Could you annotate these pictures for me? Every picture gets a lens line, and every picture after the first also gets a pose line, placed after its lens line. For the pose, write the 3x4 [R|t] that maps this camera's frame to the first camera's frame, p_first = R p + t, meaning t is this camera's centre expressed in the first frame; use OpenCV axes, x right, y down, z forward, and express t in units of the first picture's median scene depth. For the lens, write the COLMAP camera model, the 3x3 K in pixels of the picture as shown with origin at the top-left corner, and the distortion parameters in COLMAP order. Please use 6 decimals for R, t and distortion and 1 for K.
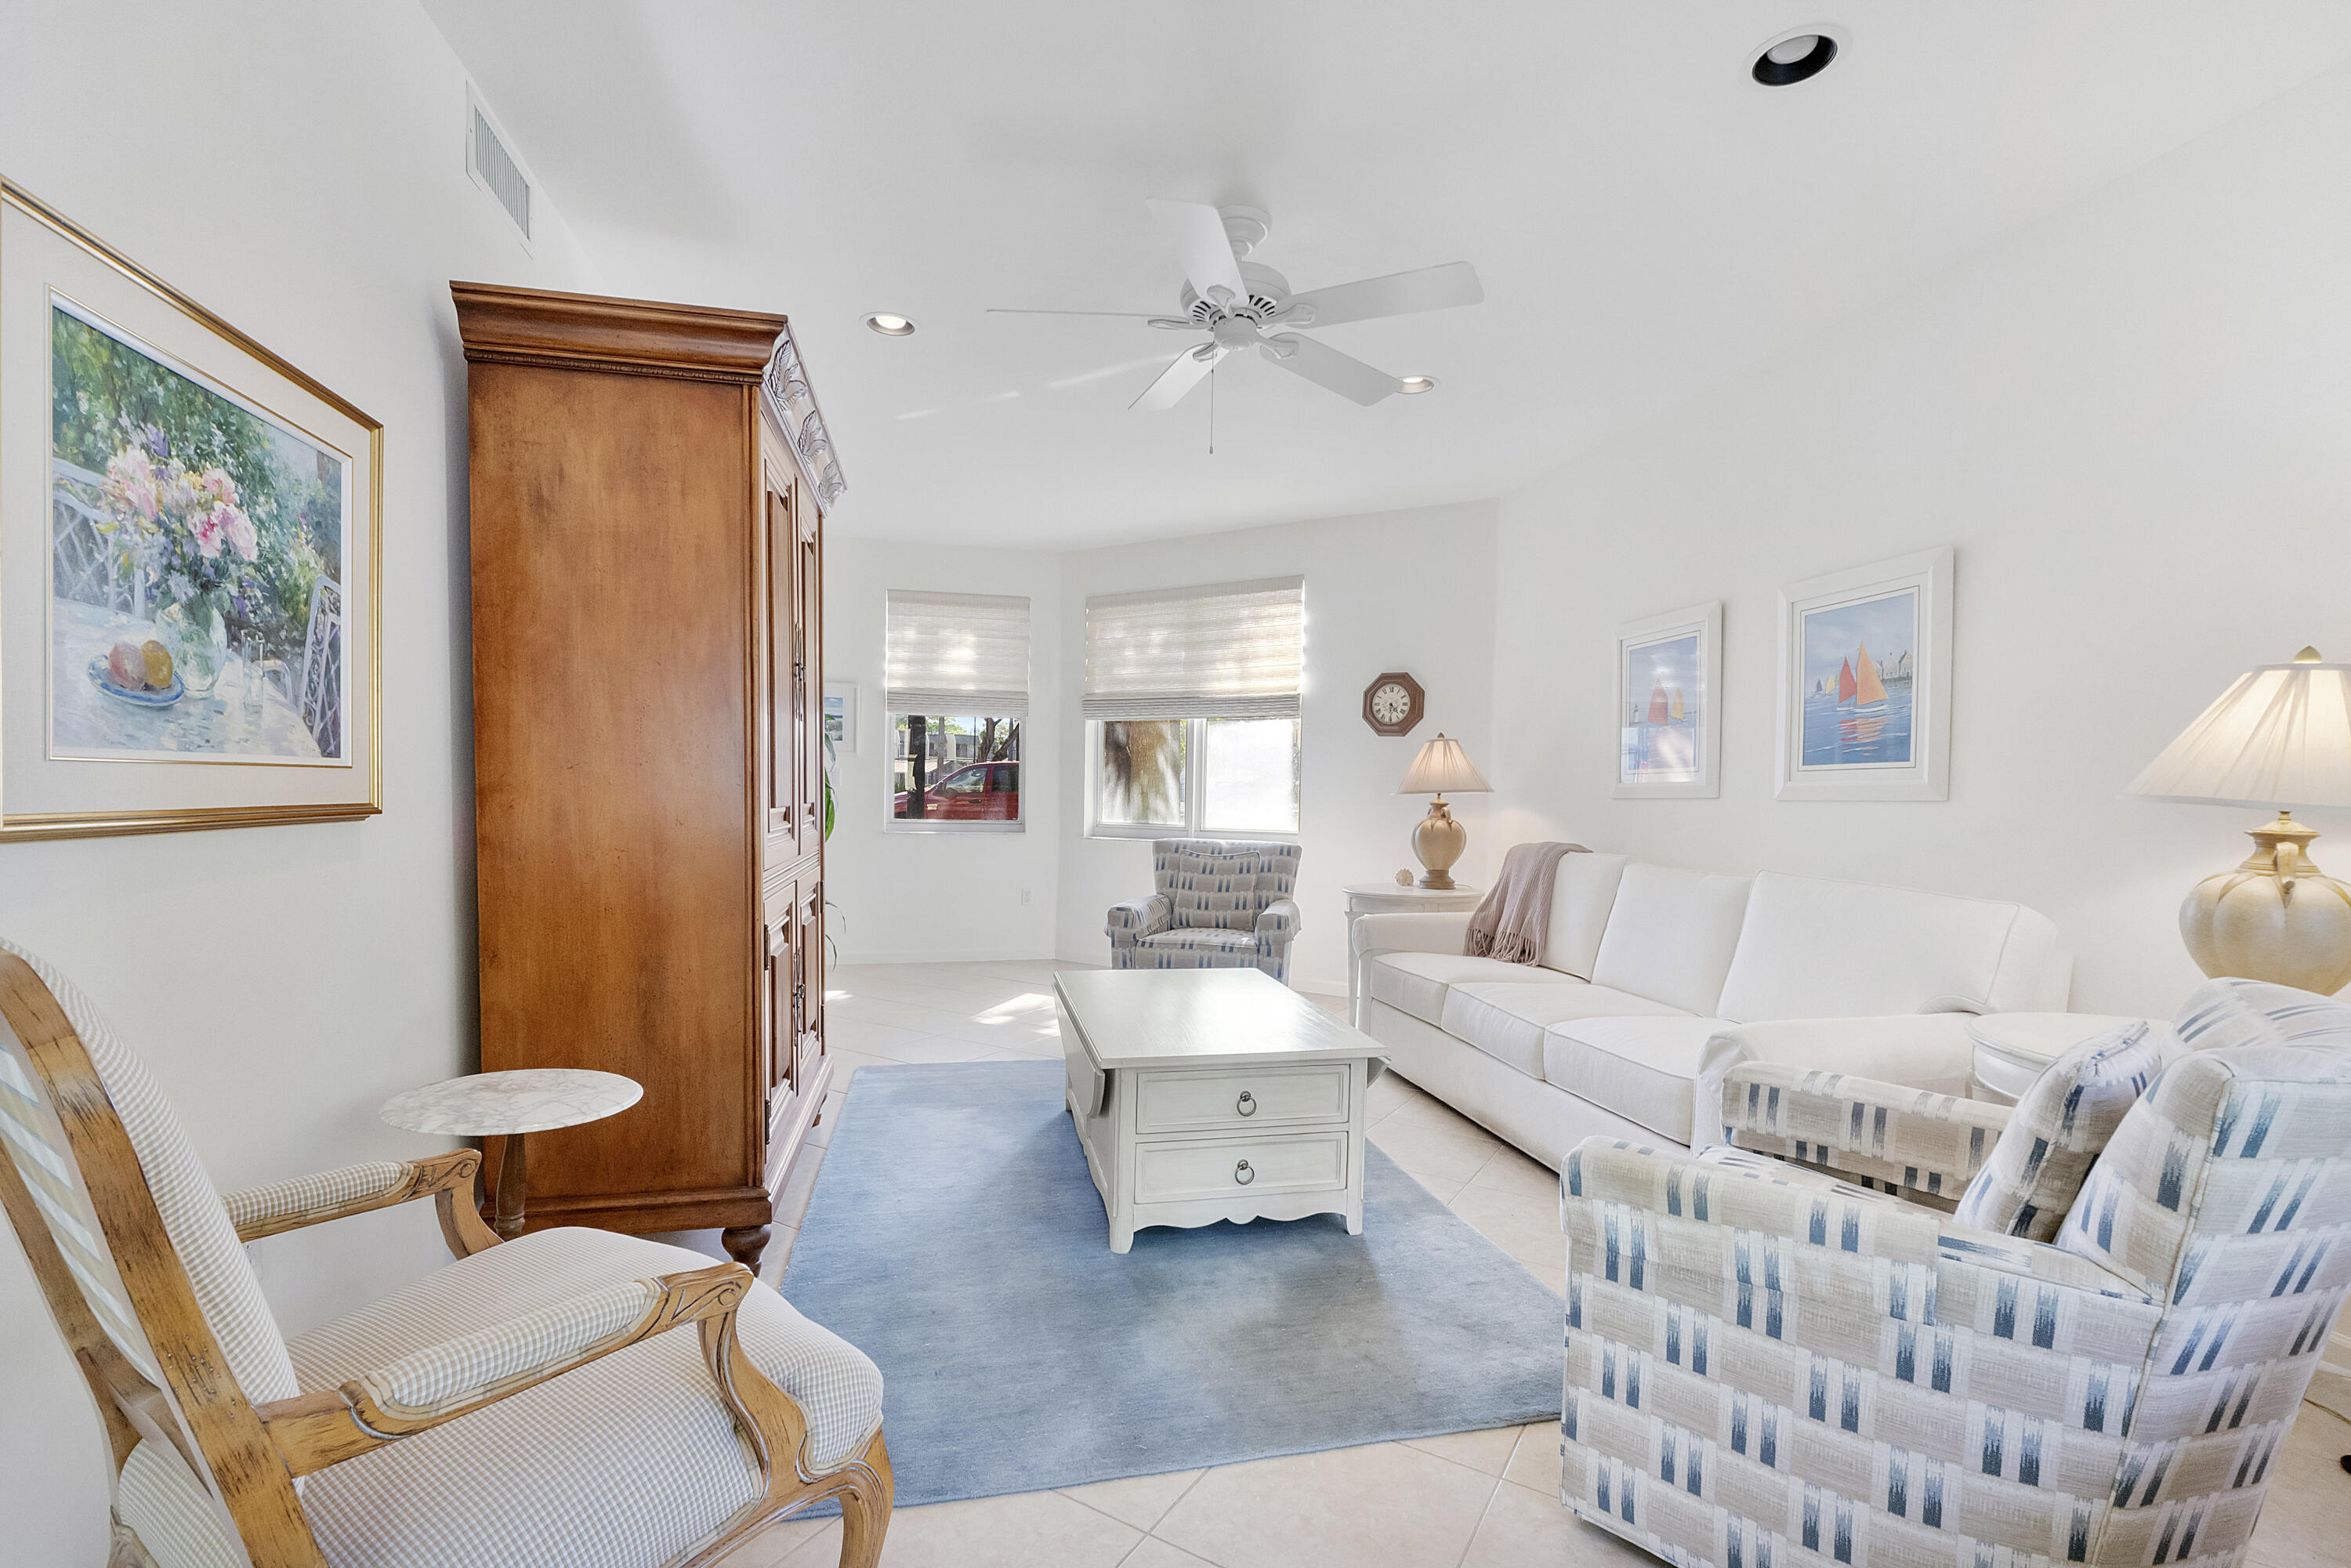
lens RADIAL K [[1033.0, 0, 1162.7], [0, 1033.0, 834.4], [0, 0, 1]] dist [-0.017438, 0.000270]
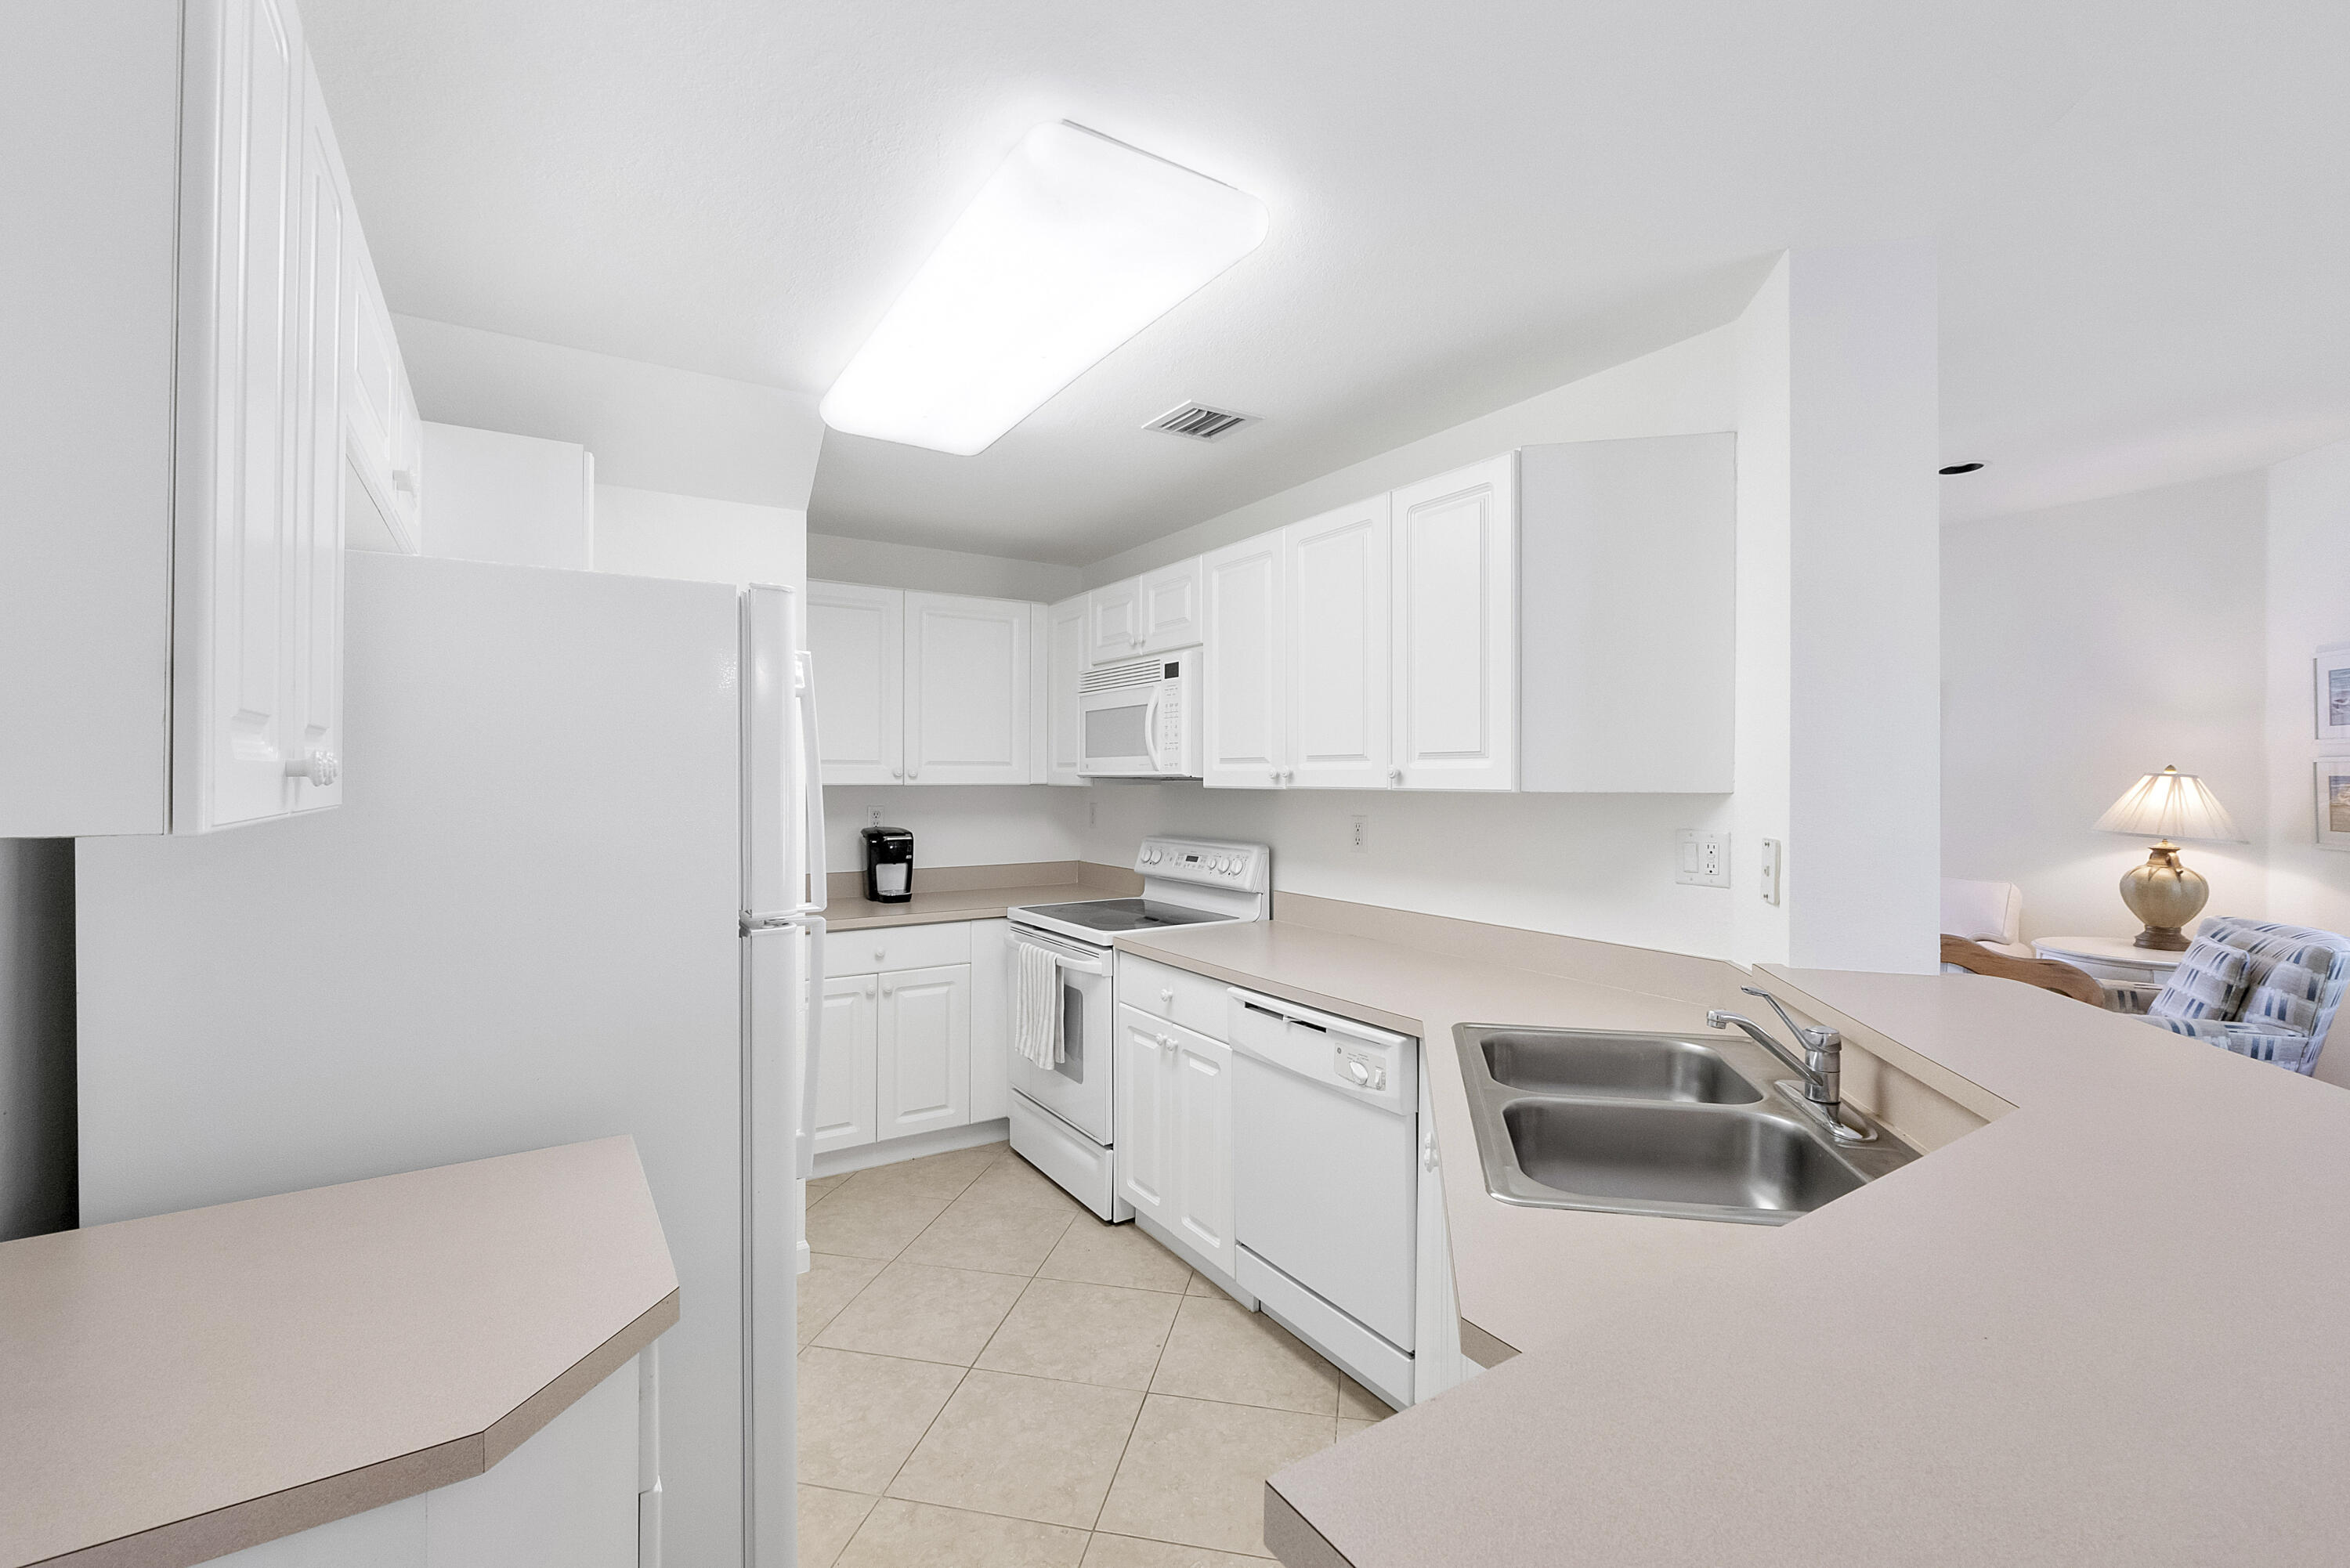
lens RADIAL K [[1002.3, 0, 1173.9], [0, 1002.3, 776.2], [0, 0, 1]] dist [-0.005273, -0.000659]
pose [[0.937875, -0.015850, 0.346610, -1.700483], [0.030481, 0.998858, -0.036802, -0.145781], [-0.345631, 0.045081, 0.937287, -0.309201]]
